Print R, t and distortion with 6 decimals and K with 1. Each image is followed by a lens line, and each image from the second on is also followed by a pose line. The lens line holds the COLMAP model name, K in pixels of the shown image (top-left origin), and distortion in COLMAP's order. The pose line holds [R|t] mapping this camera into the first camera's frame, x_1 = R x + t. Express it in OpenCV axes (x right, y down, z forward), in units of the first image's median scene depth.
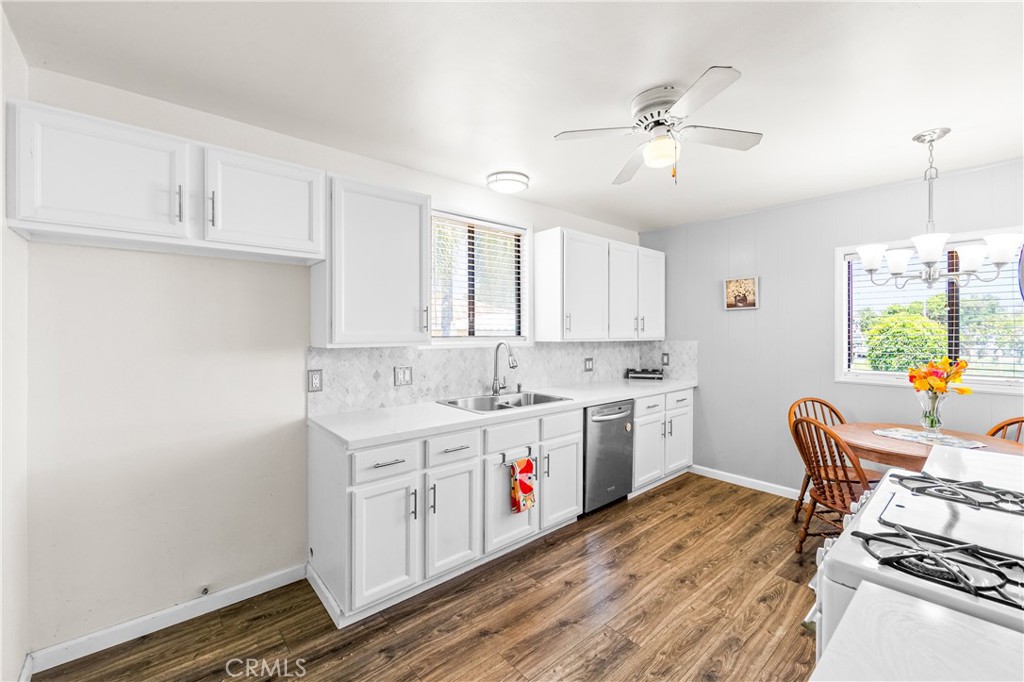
lens RADIAL K [[416.7, 0, 505.9], [0, 416.7, 334.1], [0, 0, 1]] dist [0.000206, -0.000786]
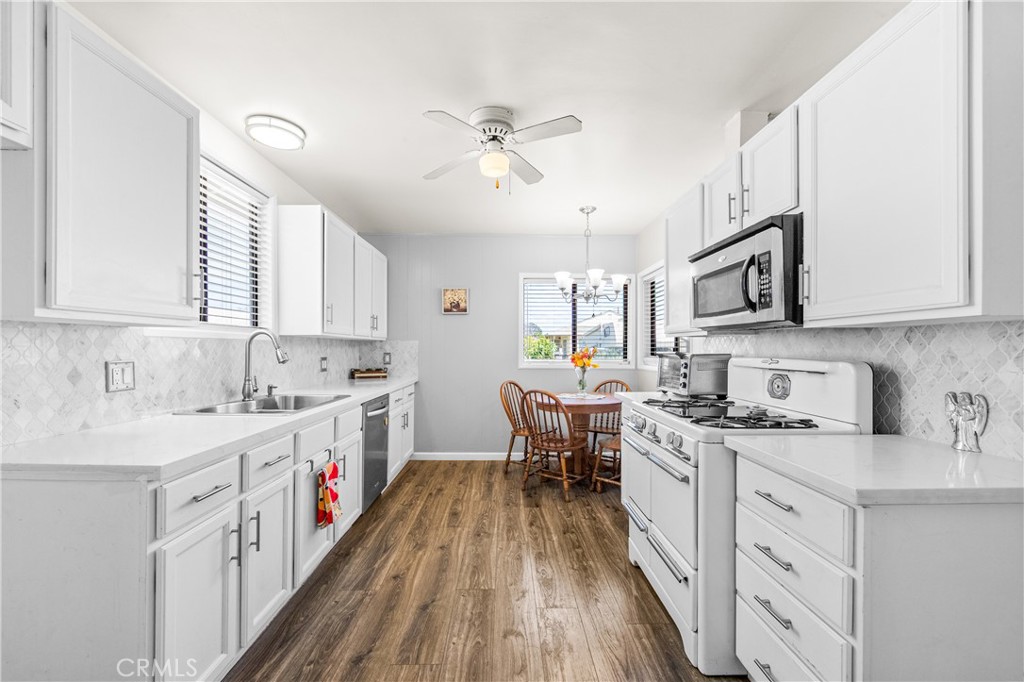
lens RADIAL K [[416.7, 0, 503.8], [0, 416.7, 349.8], [0, 0, 1]] dist [0.000206, -0.000786]
pose [[0.646139, 0.001356, 0.763219, -0.370937], [-0.001612, 0.999999, -0.000411, 0.063164], [-0.763218, -0.000965, 0.646140, 0.164572]]
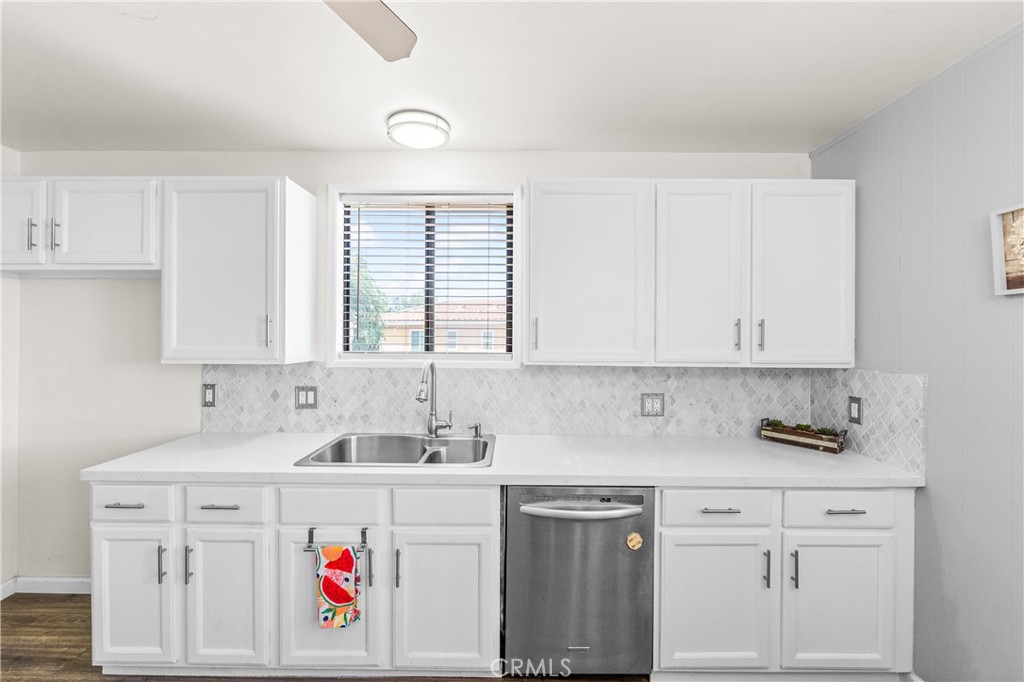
lens RADIAL K [[416.7, 0, 498.8], [0, 416.7, 336.9], [0, 0, 1]] dist [0.000206, -0.000786]
pose [[0.758247, 0.002480, -0.651963, 0.629372], [-0.009615, 0.999927, -0.007379, -0.022221], [0.651897, 0.011864, 0.758215, 0.645359]]
